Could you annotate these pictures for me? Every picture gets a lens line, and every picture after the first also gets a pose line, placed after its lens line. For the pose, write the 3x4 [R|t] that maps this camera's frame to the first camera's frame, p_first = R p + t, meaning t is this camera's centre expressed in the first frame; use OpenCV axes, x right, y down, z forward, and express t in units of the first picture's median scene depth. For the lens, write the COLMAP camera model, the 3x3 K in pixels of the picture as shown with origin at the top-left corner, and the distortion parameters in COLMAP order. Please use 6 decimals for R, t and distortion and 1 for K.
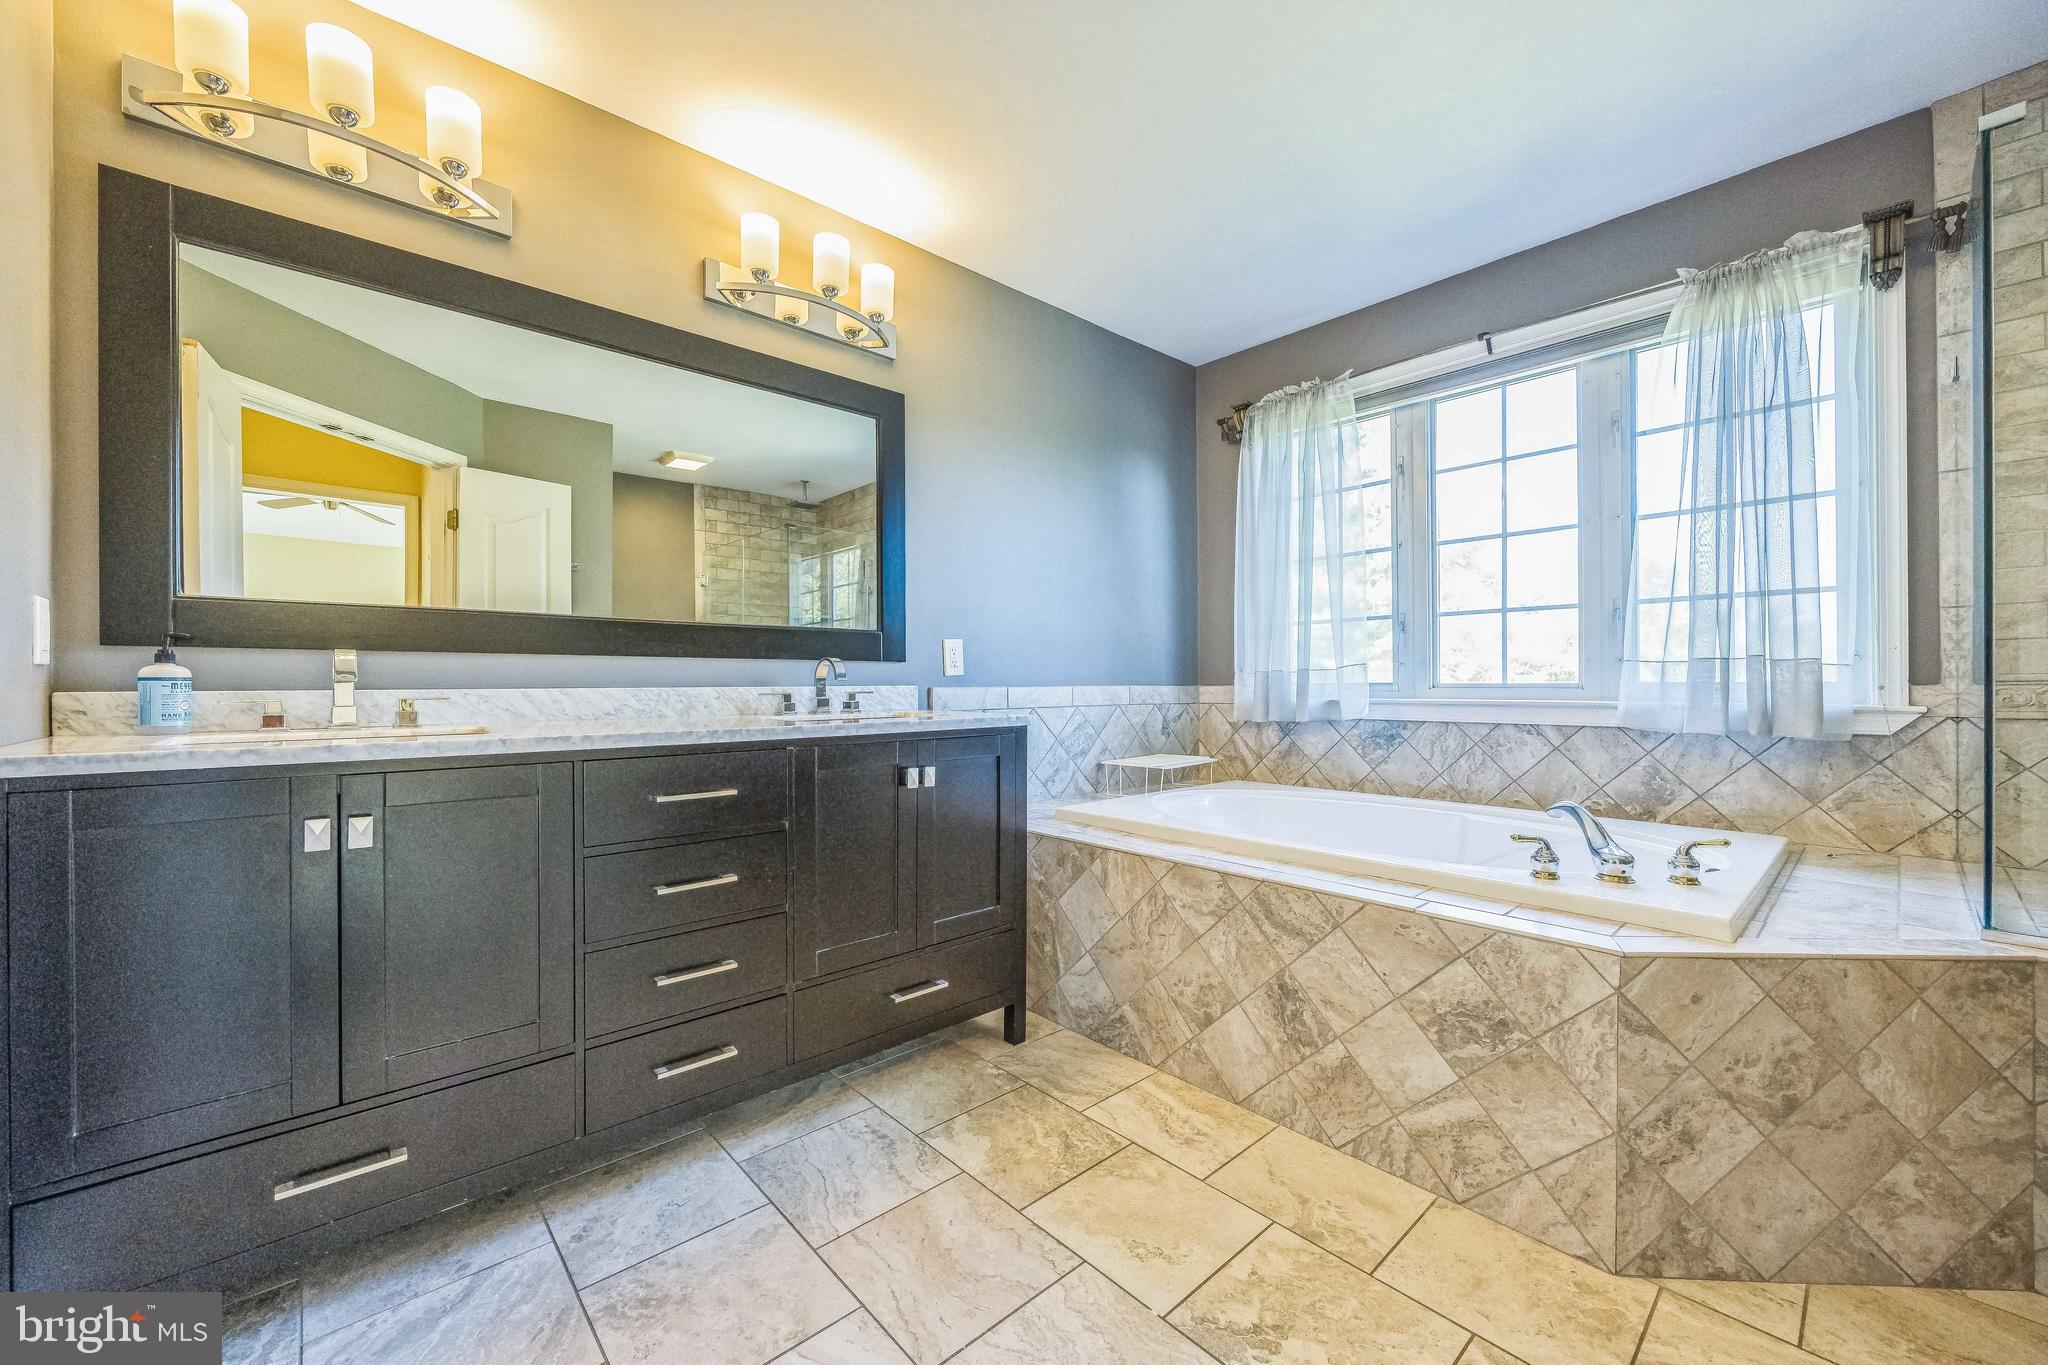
lens RADIAL K [[799.8, 0, 1032.4], [0, 799.8, 690.0], [0, 0, 1]] dist [-0.001847, -0.000390]
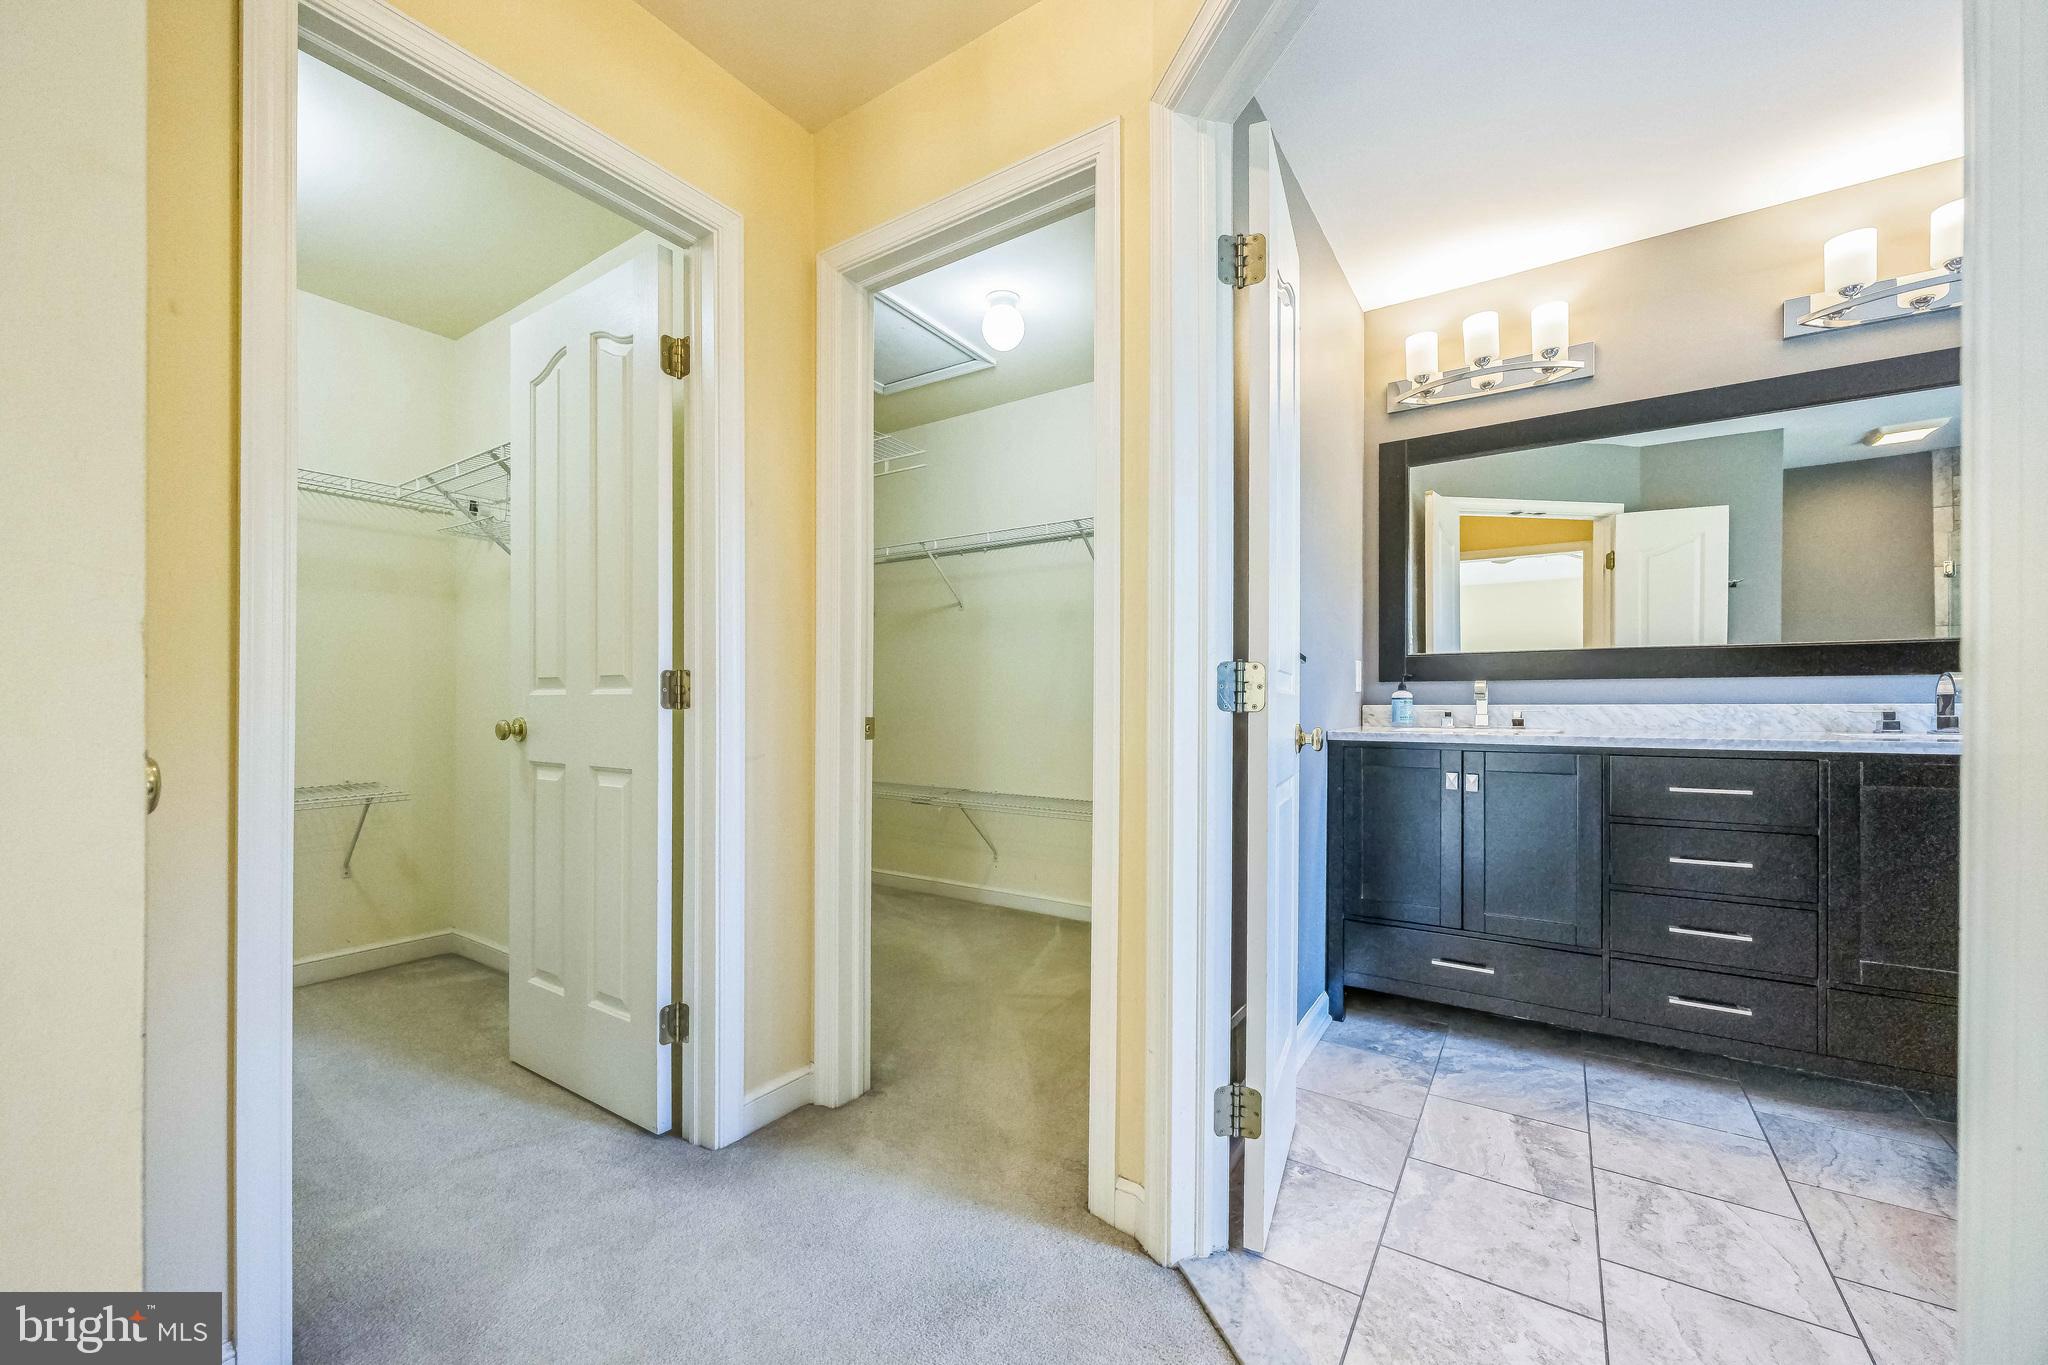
lens RADIAL K [[799.8, 0, 1023.5], [0, 799.8, 699.2], [0, 0, 1]] dist [-0.001847, -0.000390]
pose [[0.252111, -0.000338, -0.967698, 0.525463], [-0.006944, 0.999974, -0.002159, -0.001167], [0.967673, 0.007264, 0.252102, -0.357412]]
